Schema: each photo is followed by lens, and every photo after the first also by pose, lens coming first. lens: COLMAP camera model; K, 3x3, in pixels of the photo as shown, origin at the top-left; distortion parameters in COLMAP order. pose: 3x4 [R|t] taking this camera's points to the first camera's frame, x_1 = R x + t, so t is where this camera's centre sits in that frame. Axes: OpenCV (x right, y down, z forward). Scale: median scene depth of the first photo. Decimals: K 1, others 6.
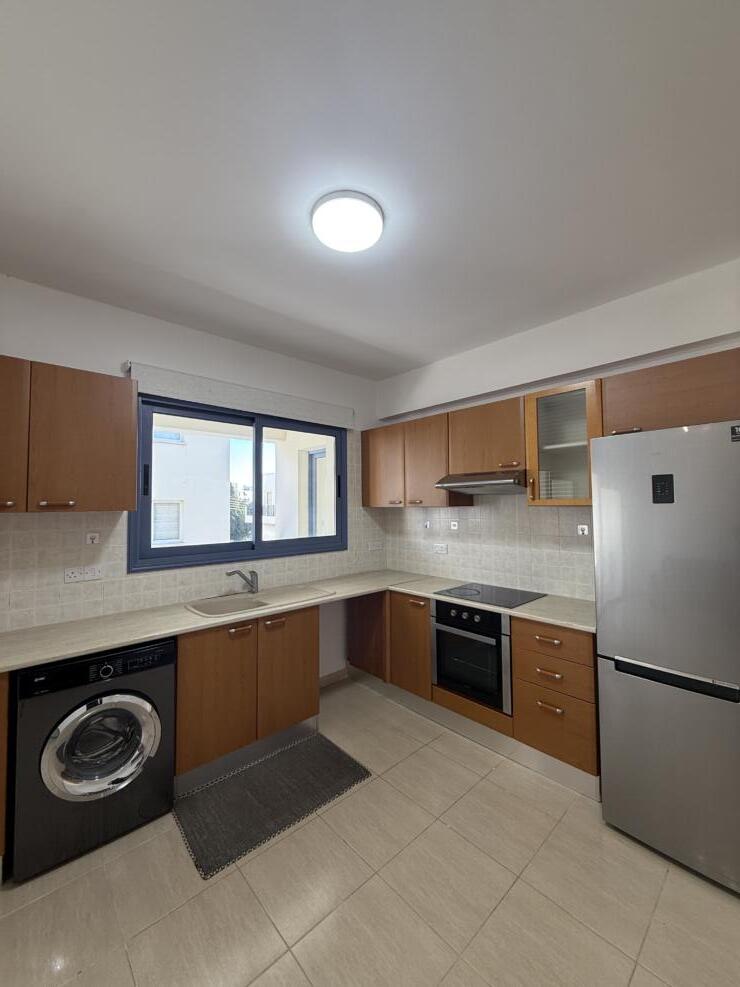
lens RADIAL K [[393.0, 0, 373.5], [0, 393.0, 494.5], [0, 0, 1]] dist [-0.000309, -0.000687]
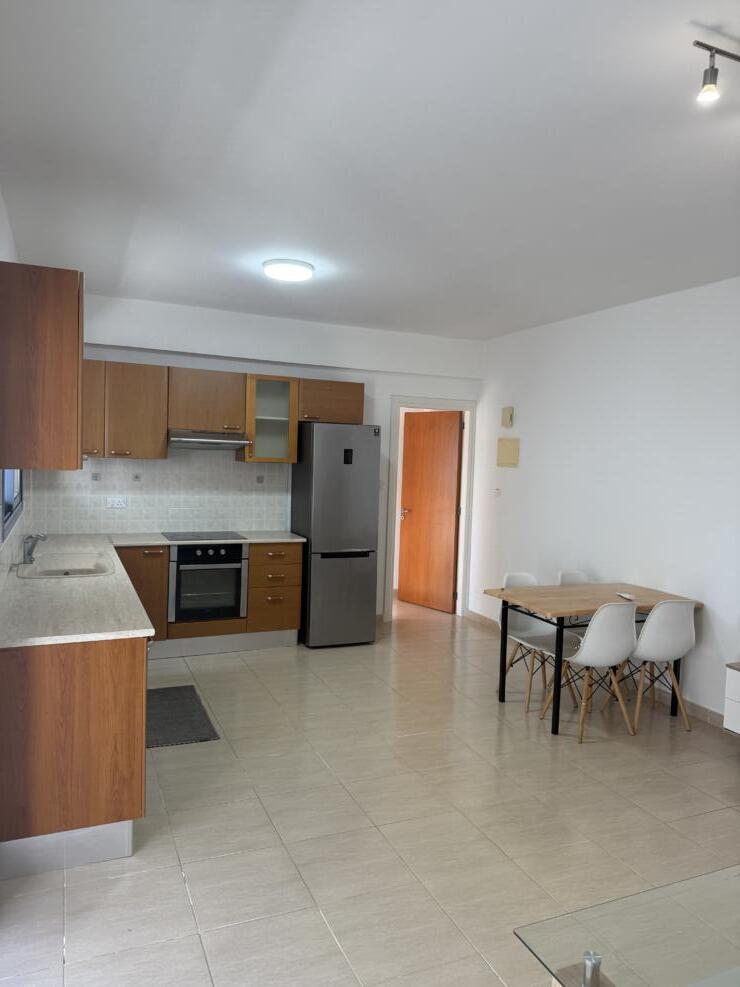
lens RADIAL K [[699.6, 0, 371.5], [0, 699.6, 492.6], [0, 0, 1]] dist [0.057331, -0.000223]
pose [[0.337195, -0.036762, 0.940717, -1.735387], [-0.065328, 0.995915, 0.062335, -0.041749], [-0.939165, -0.082474, 0.333416, -0.174059]]
